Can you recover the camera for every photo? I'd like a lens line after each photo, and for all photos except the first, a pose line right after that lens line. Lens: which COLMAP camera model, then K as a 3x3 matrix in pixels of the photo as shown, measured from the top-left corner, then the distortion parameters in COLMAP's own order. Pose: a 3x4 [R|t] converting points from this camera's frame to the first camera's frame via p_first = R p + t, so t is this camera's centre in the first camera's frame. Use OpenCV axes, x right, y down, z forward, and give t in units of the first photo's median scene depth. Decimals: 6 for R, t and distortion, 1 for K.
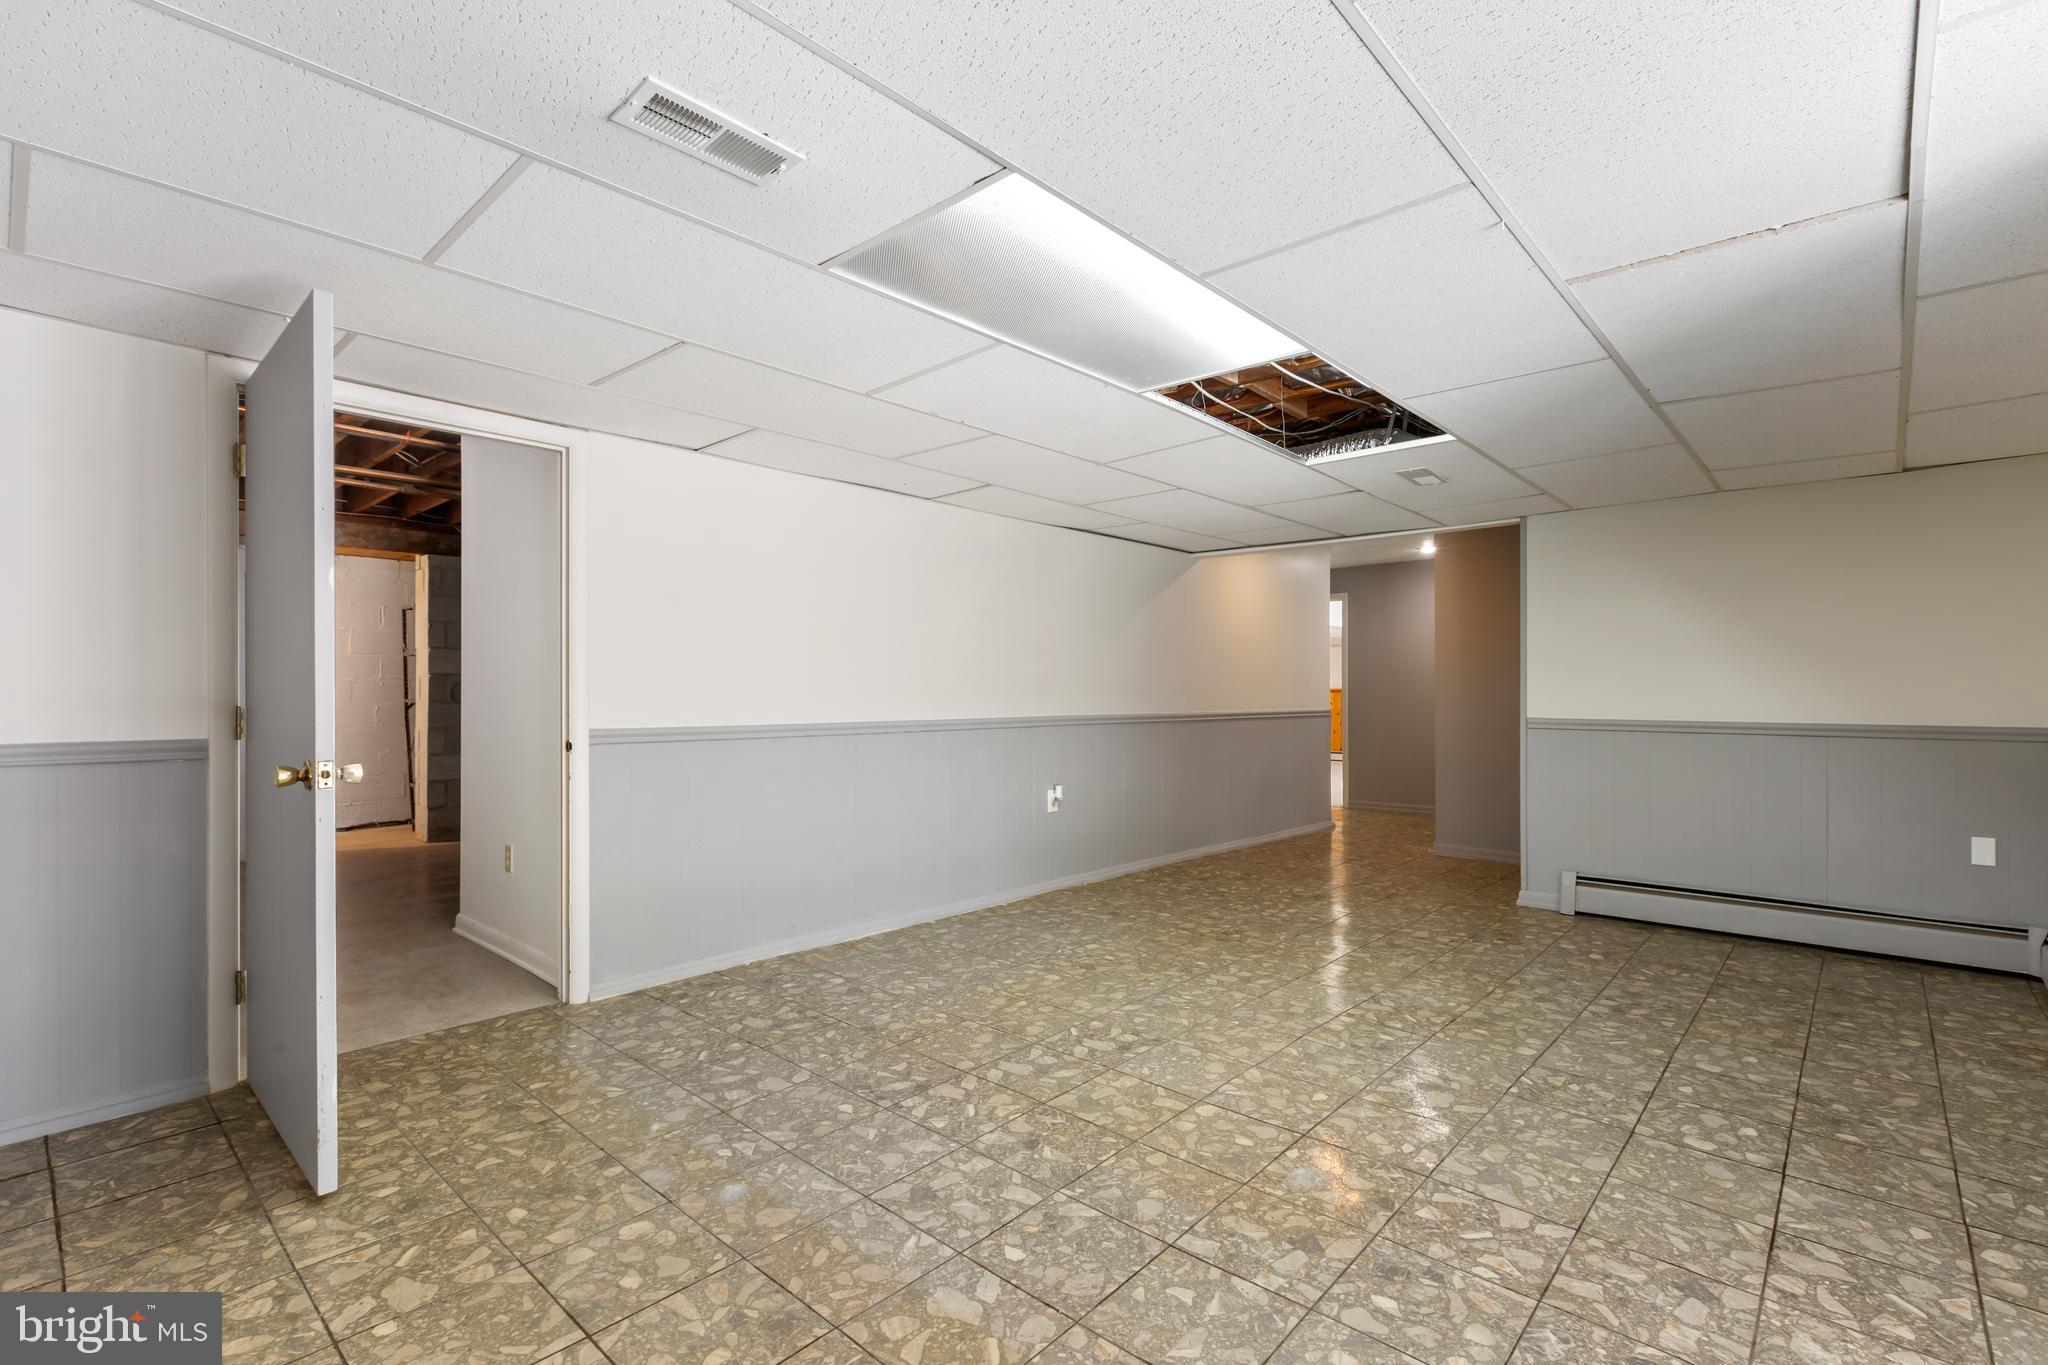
lens RADIAL K [[935.3, 0, 1018.9], [0, 935.3, 693.6], [0, 0, 1]] dist [-0.000154, -0.000744]
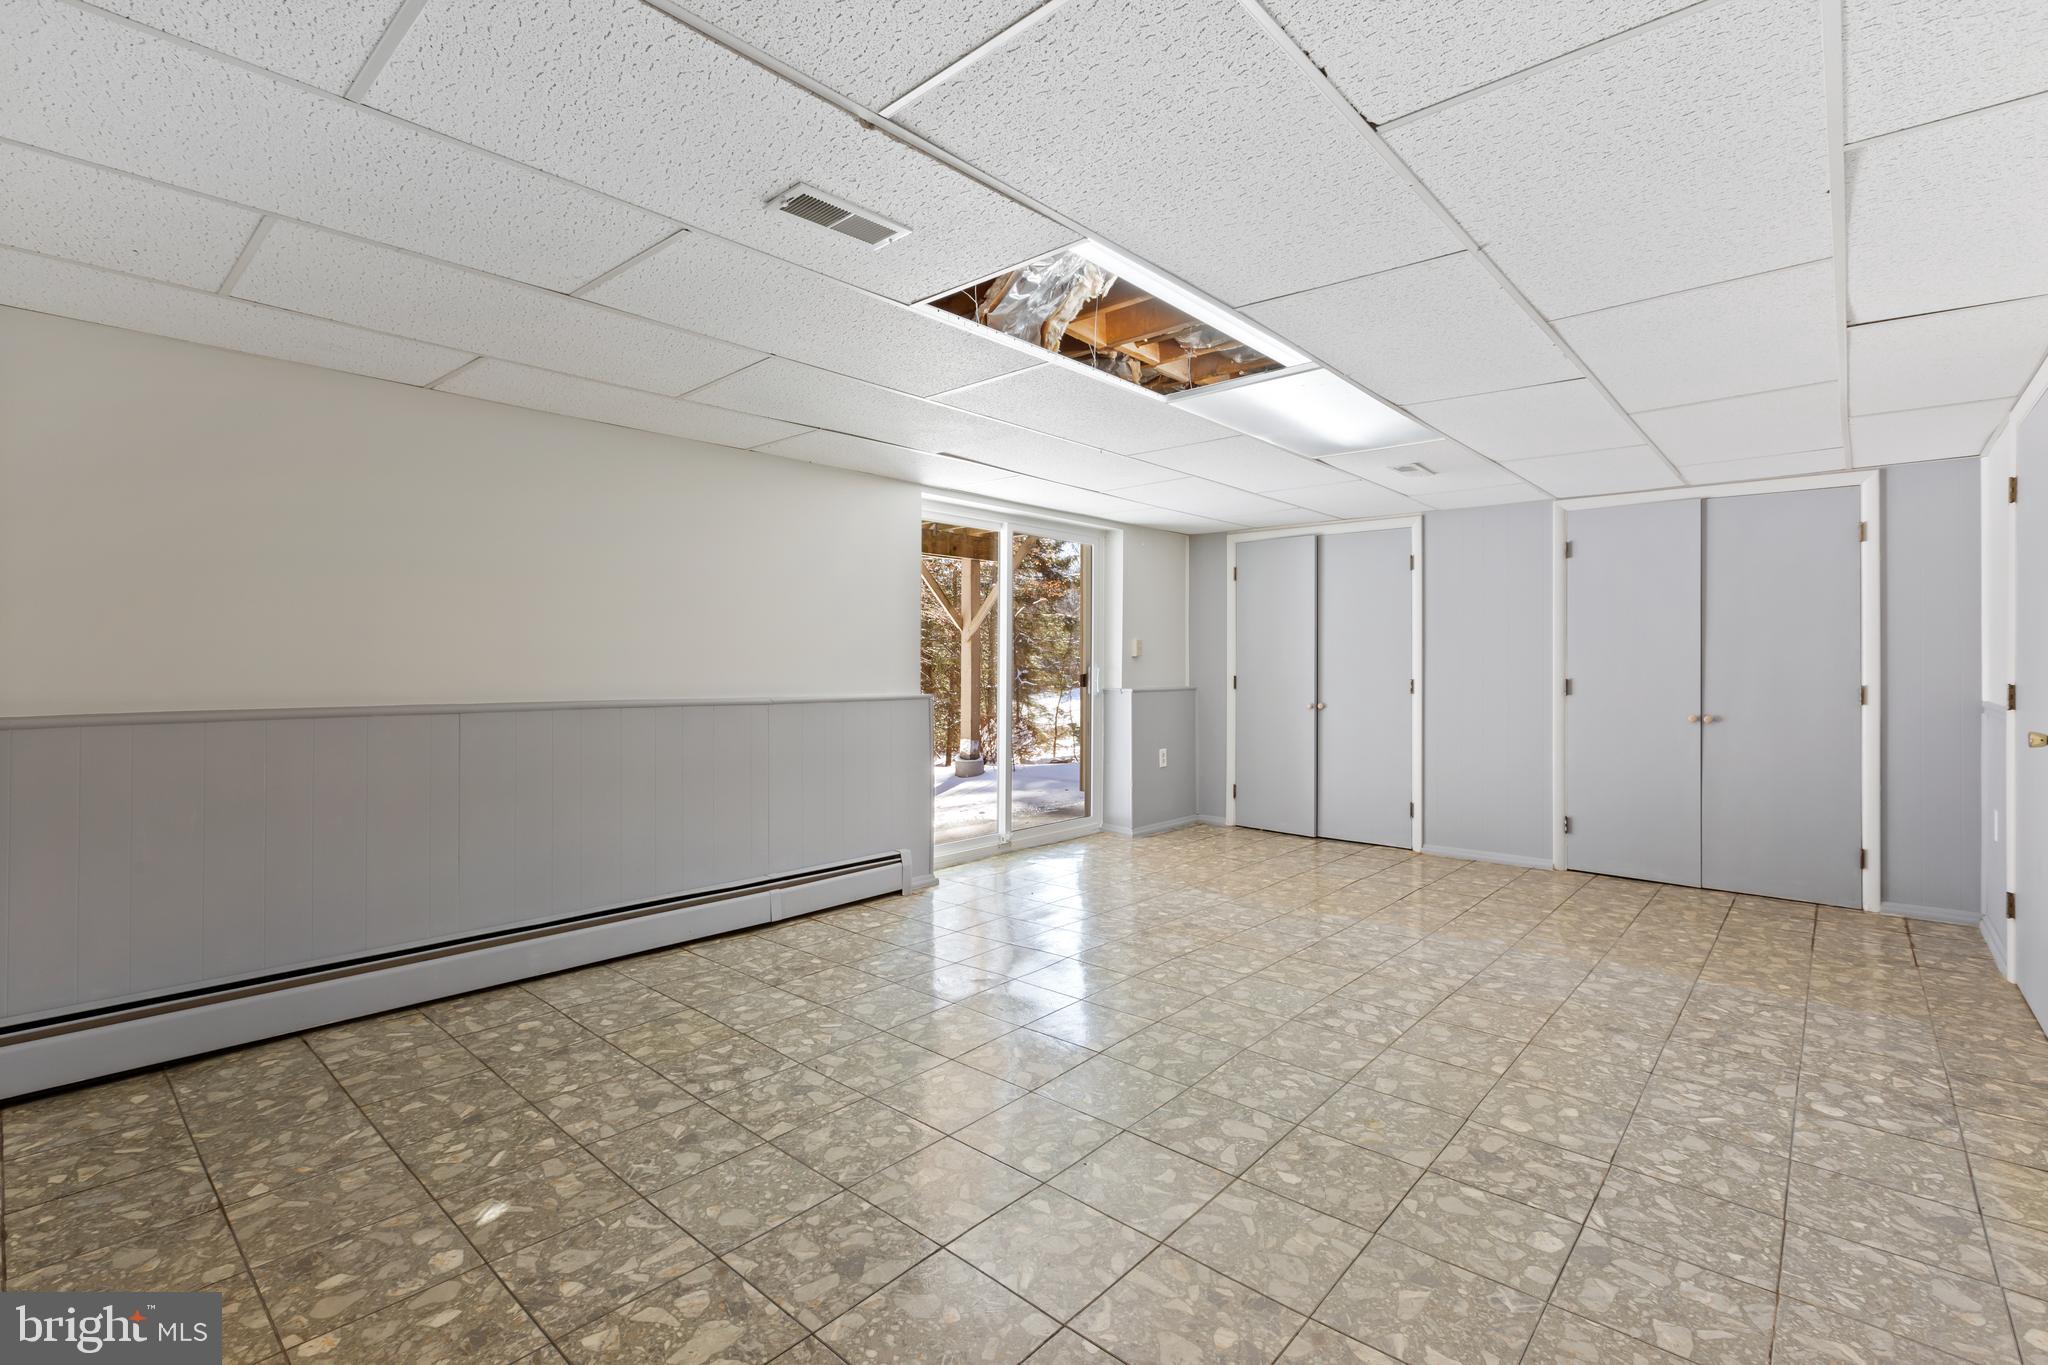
lens RADIAL K [[910.8, 0, 1020.0], [0, 910.8, 671.3], [0, 0, 1]] dist [-0.001944, -0.004012]
pose [[-0.999925, -0.005387, -0.011040, 0.464437], [-0.005480, 0.999950, 0.008377, -0.004138], [0.010994, 0.008437, -0.999904, 1.977132]]
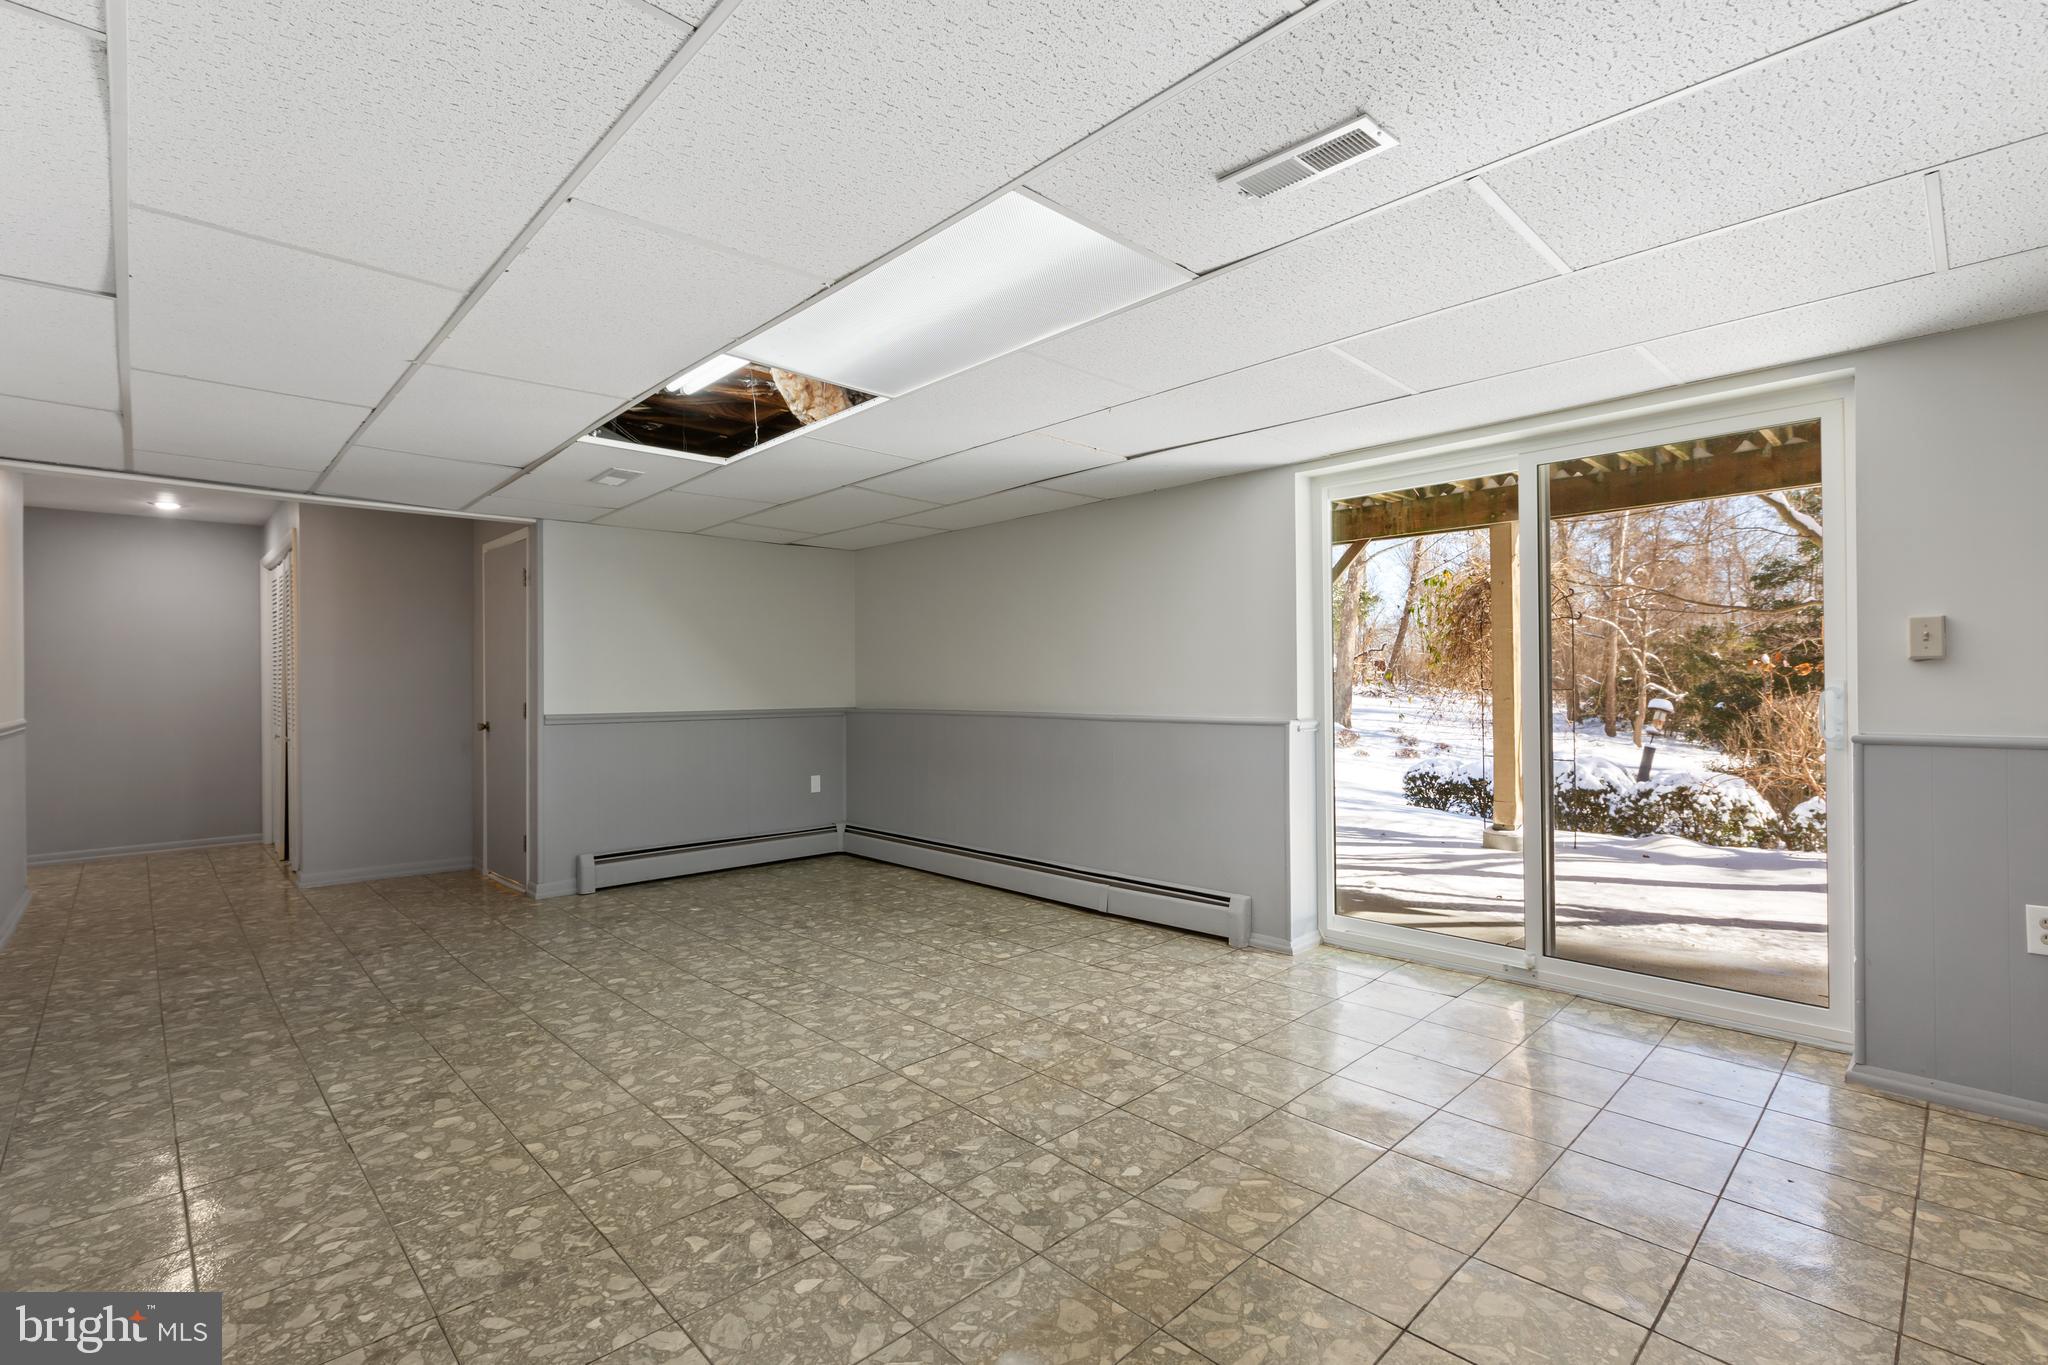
lens RADIAL K [[934.0, 0, 1034.2], [0, 934.0, 650.3], [0, 0, 1]] dist [0.008195, -0.006036]
pose [[0.052851, 0.034841, 0.997994, -0.762881], [0.008726, 0.999337, -0.035350, -0.005168], [-0.998564, 0.010577, 0.052512, 0.673112]]
